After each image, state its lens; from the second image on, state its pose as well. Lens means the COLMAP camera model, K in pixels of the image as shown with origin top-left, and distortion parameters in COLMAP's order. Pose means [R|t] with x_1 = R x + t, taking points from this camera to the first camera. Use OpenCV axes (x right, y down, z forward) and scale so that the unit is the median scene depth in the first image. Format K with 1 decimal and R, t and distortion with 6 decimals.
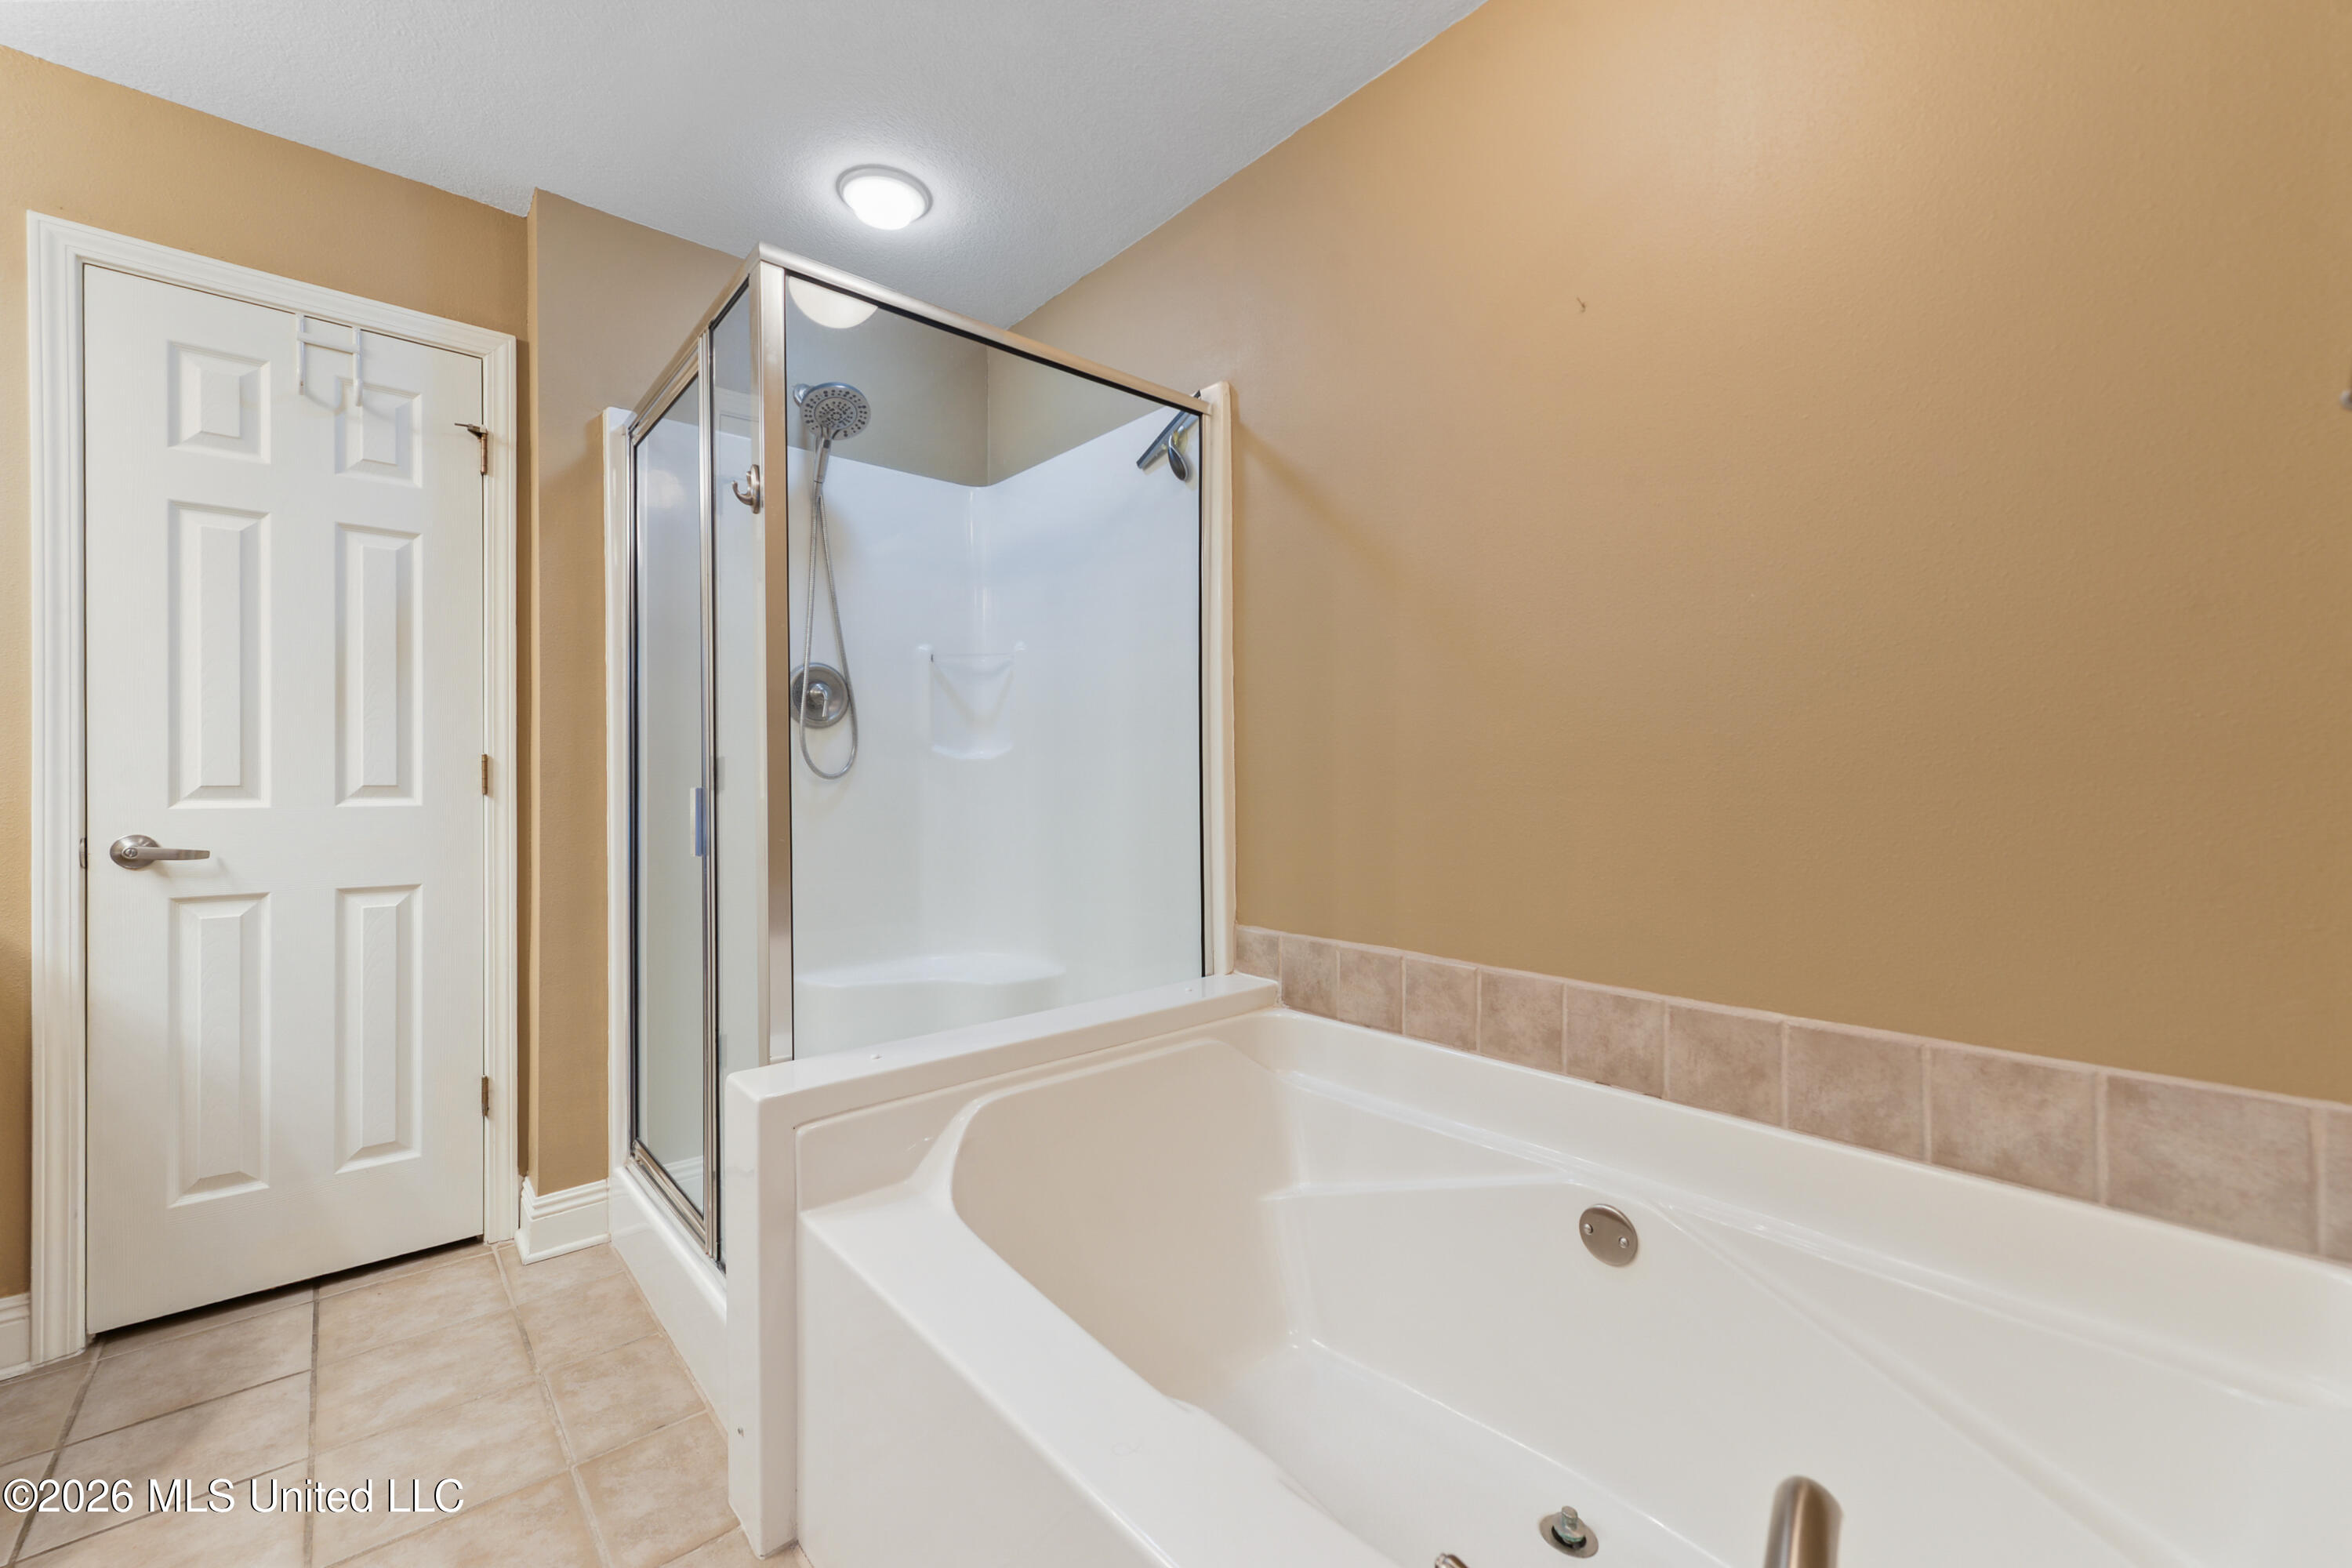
lens RADIAL K [[945.0, 0, 1165.3], [0, 945.0, 779.4], [0, 0, 1]] dist [0.004348, -0.000040]
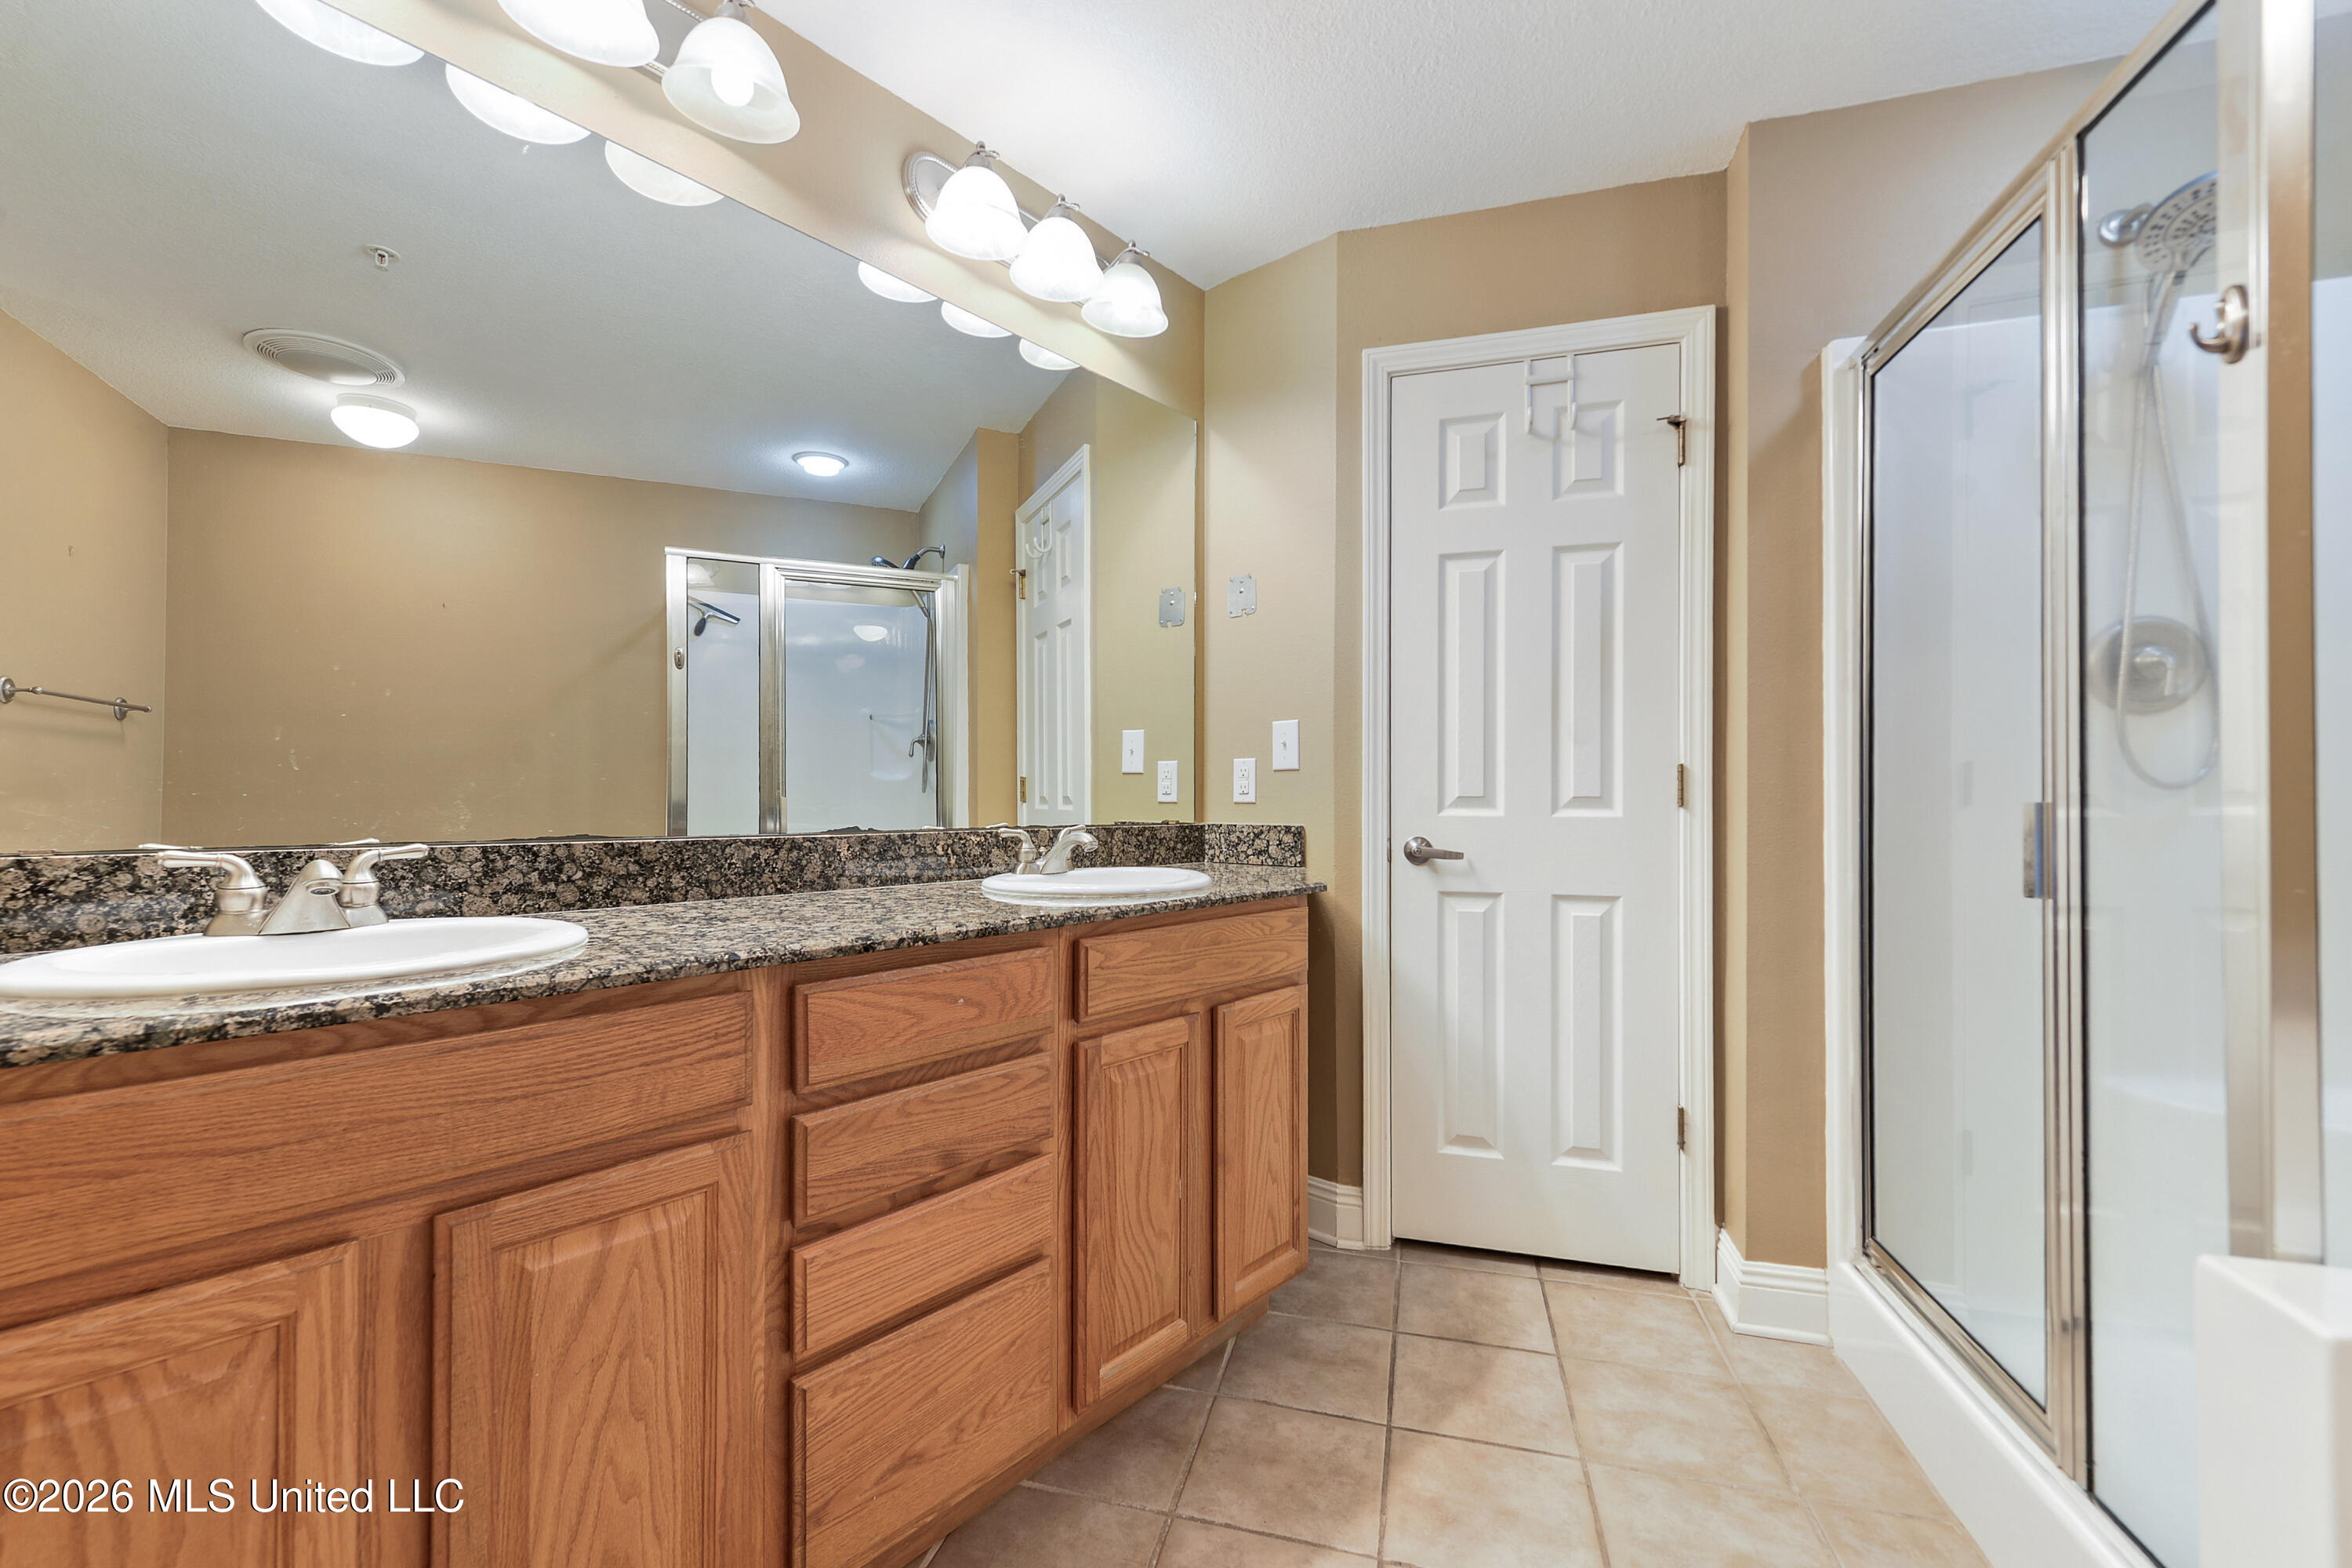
lens RADIAL K [[977.8, 0, 1148.4], [0, 977.8, 790.2], [0, 0, 1]] dist [0.008423, -0.000237]
pose [[0.540271, -0.001128, -0.841490, -0.217795], [0.000379, 0.999999, -0.001098, 0.000548], [0.841491, 0.000274, 0.540271, 0.036116]]
